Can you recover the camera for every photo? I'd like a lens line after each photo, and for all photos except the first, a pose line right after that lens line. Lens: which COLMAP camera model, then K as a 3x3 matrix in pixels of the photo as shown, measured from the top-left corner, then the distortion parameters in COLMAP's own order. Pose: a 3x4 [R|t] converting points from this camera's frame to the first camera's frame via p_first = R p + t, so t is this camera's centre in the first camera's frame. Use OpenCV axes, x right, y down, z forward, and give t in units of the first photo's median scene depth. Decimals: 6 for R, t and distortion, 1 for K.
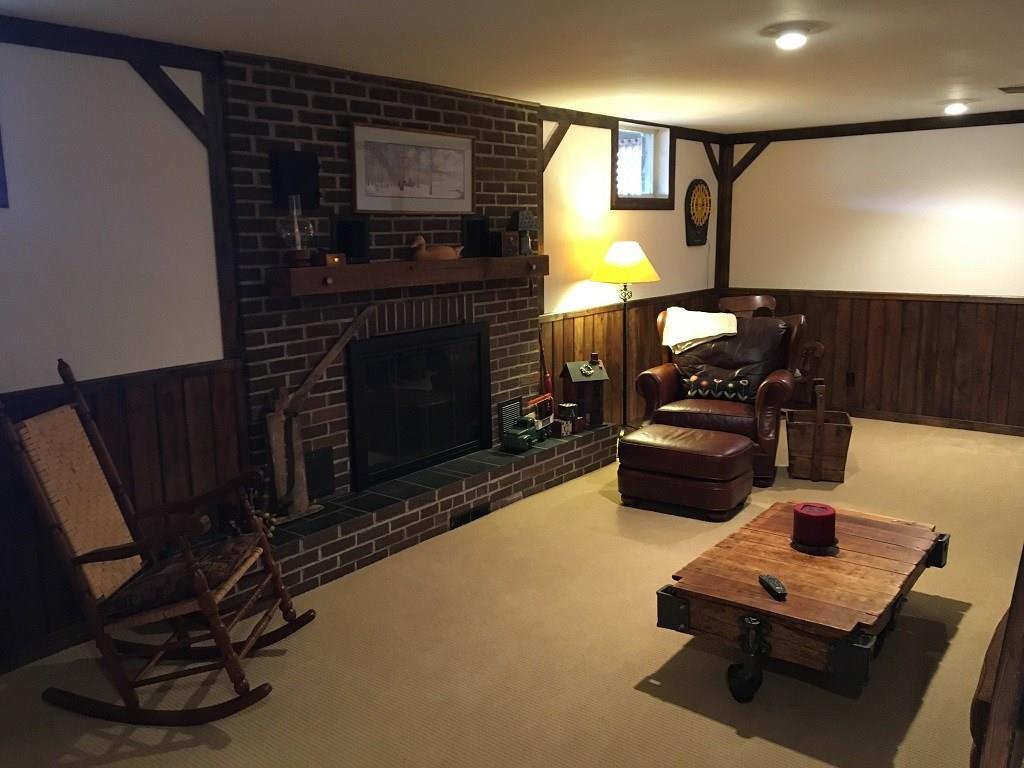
lens RADIAL K [[853.4, 0, 505.9], [0, 853.4, 380.2], [0, 0, 1]] dist [0.090812, -0.144291]
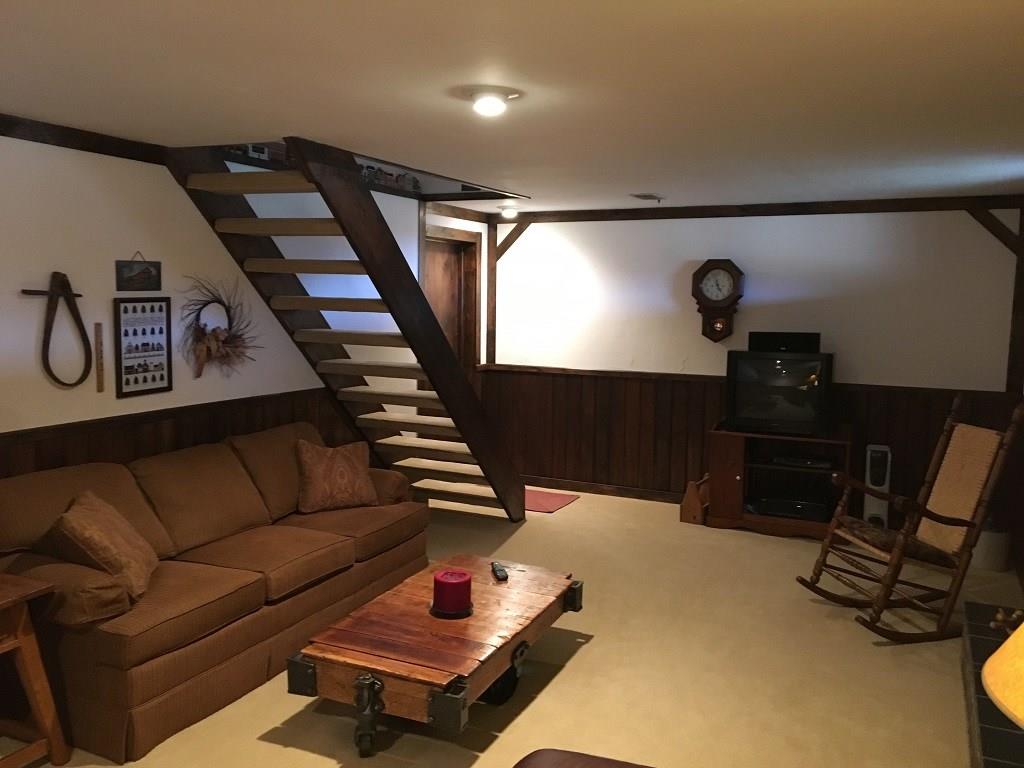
lens RADIAL K [[855.8, 0, 512.0], [0, 855.8, 384.0], [0, 0, 1]] dist [0.086713, -0.111624]
pose [[-0.972698, 0.021891, -0.231039, 0.390991], [-0.043617, 0.960556, 0.274646, -0.268562], [0.227938, 0.277225, -0.933376, 1.431727]]
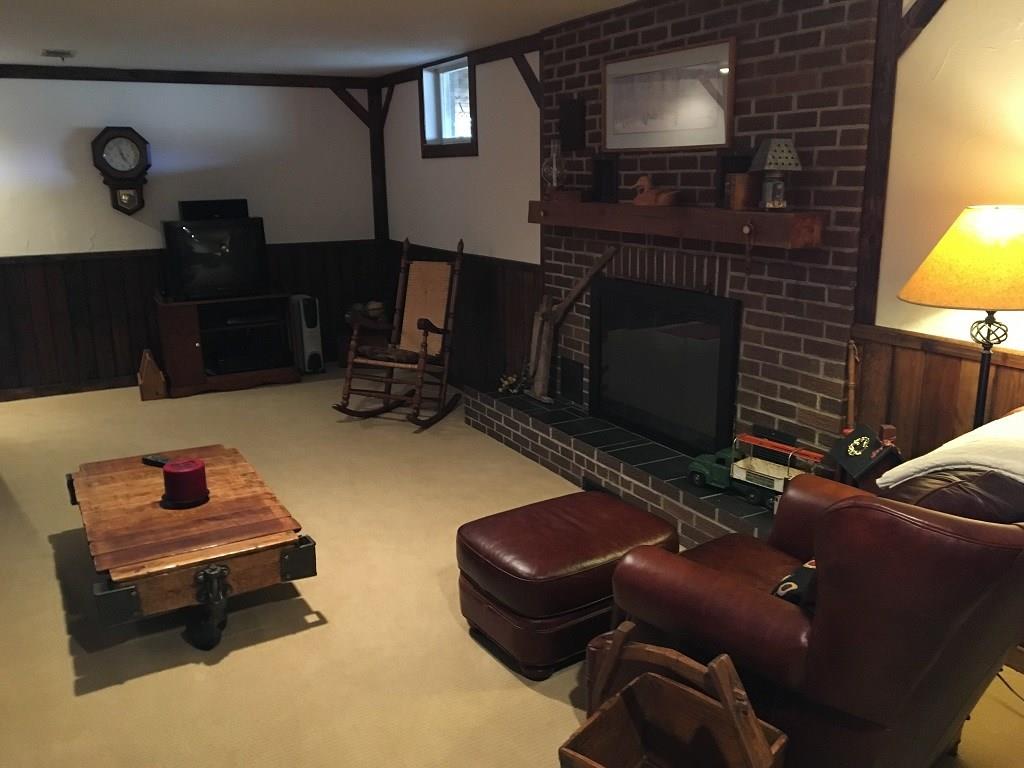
lens RADIAL K [[853.4, 0, 505.9], [0, 853.4, 380.2], [0, 0, 1]] dist [0.090812, -0.144291]
pose [[-0.392431, 0.242747, -0.887171, 0.804599], [-0.140869, 0.937303, 0.318776, -0.236853], [0.908930, 0.250073, -0.333631, 1.233375]]
